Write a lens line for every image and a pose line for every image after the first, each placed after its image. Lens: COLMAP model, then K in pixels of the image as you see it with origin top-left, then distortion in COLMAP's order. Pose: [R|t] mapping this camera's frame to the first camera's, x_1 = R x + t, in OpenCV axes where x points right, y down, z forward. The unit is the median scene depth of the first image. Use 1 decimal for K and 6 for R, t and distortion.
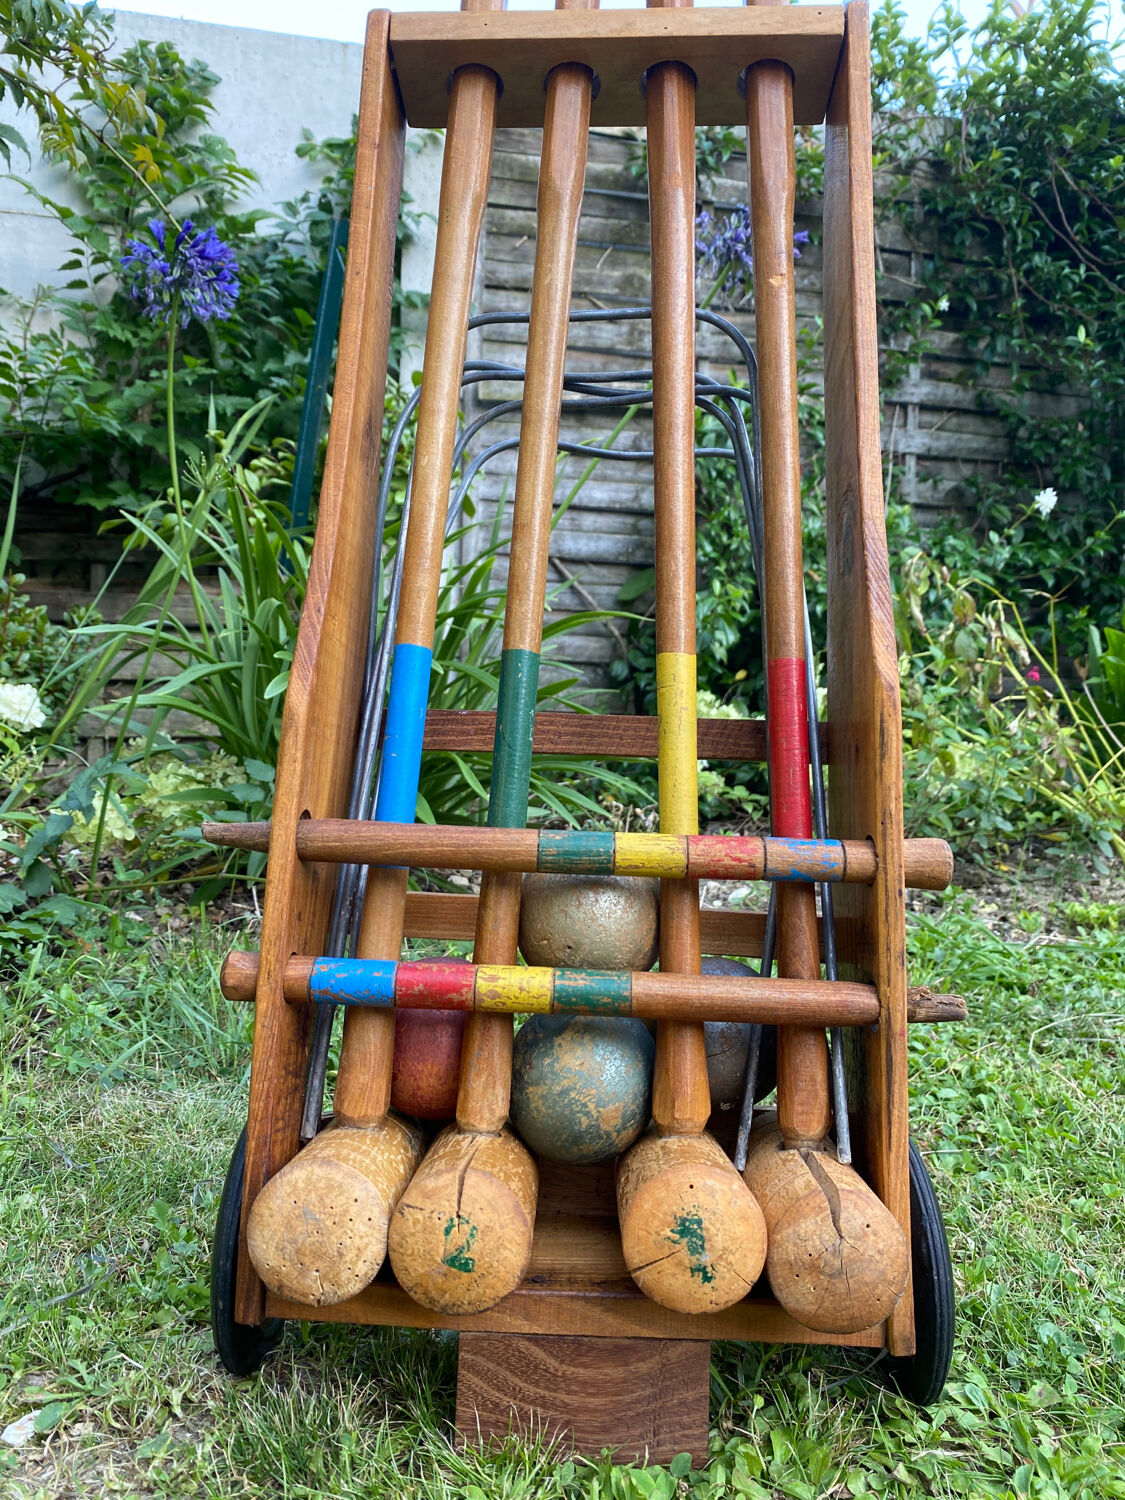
lens RADIAL K [[1146.2, 0, 562.5], [0, 1146.2, 750.0], [0, 0, 1]] dist [-0.000024, -0.003715]
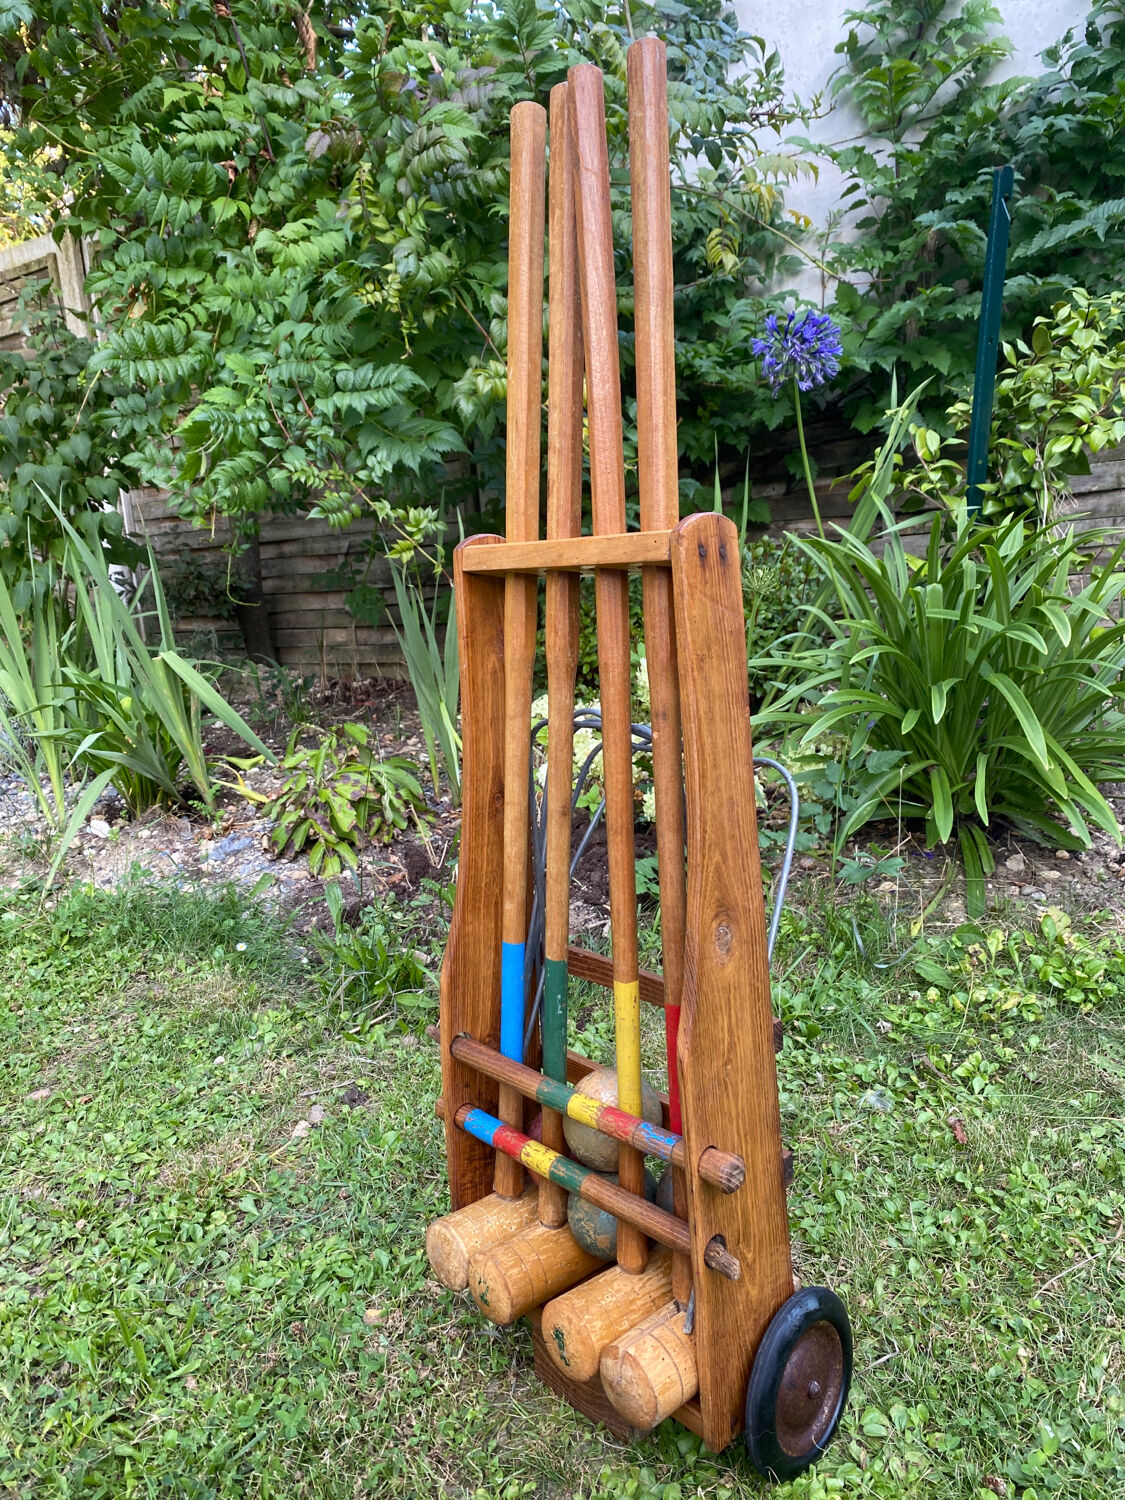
lens RADIAL K [[1140.5, 0, 562.2], [0, 1140.5, 736.5], [0, 0, 1]] dist [0.007721, 0.001654]
pose [[0.689112, 0.068474, -0.721413, 0.356944], [0.096391, 0.978018, 0.184905, -0.227699], [0.718216, -0.196958, 0.667363, -0.071600]]
